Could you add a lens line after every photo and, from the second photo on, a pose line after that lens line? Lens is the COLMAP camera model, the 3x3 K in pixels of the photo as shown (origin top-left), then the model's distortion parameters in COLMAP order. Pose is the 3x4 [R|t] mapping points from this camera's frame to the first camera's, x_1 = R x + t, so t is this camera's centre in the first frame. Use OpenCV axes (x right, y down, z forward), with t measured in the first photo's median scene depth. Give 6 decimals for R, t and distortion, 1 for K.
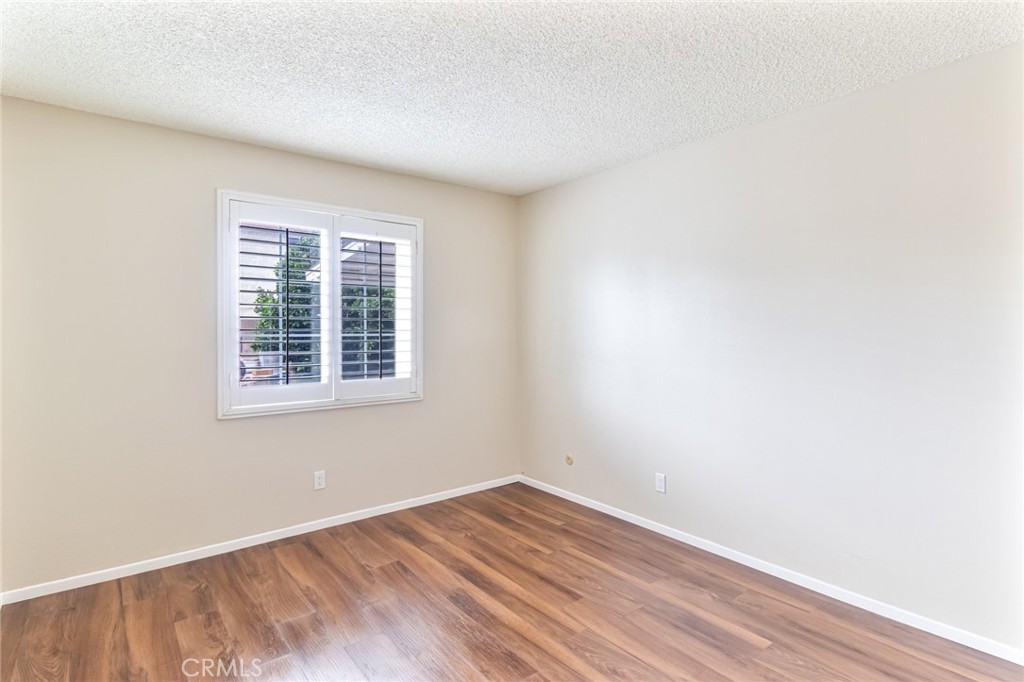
lens RADIAL K [[525.8, 0, 512.4], [0, 525.8, 334.0], [0, 0, 1]] dist [0.009330, -0.008635]
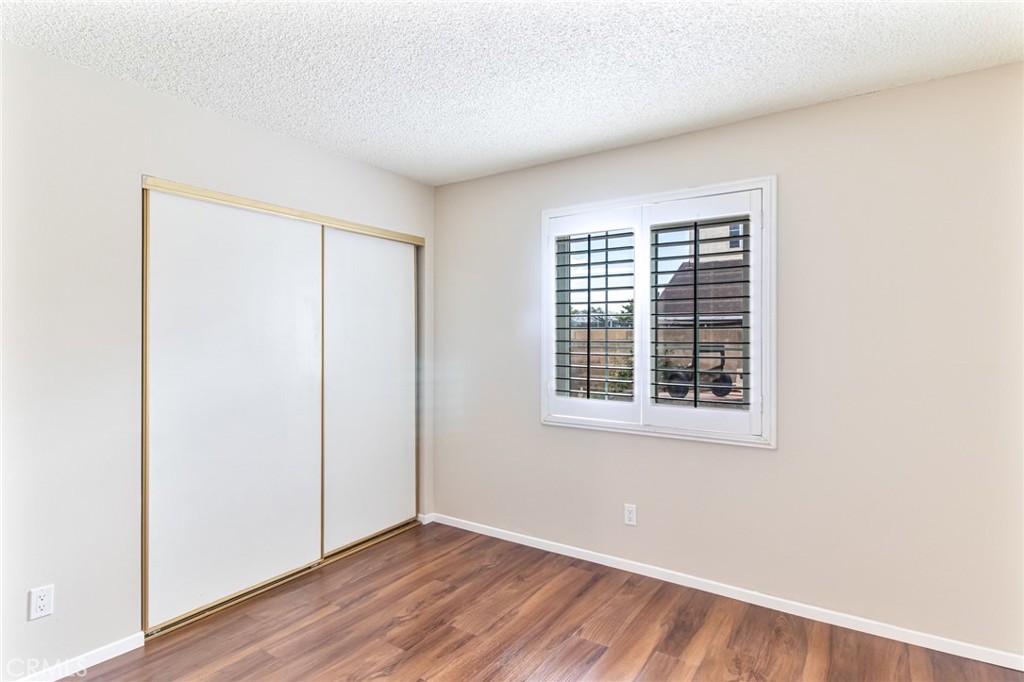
lens RADIAL K [[525.8, 0, 522.1], [0, 525.8, 335.6], [0, 0, 1]] dist [0.009330, -0.008635]
pose [[0.307217, -0.001108, -0.951639, 0.445363], [-0.012224, 0.999912, -0.005111, -0.012903], [0.951561, 0.013203, 0.307177, 0.611642]]
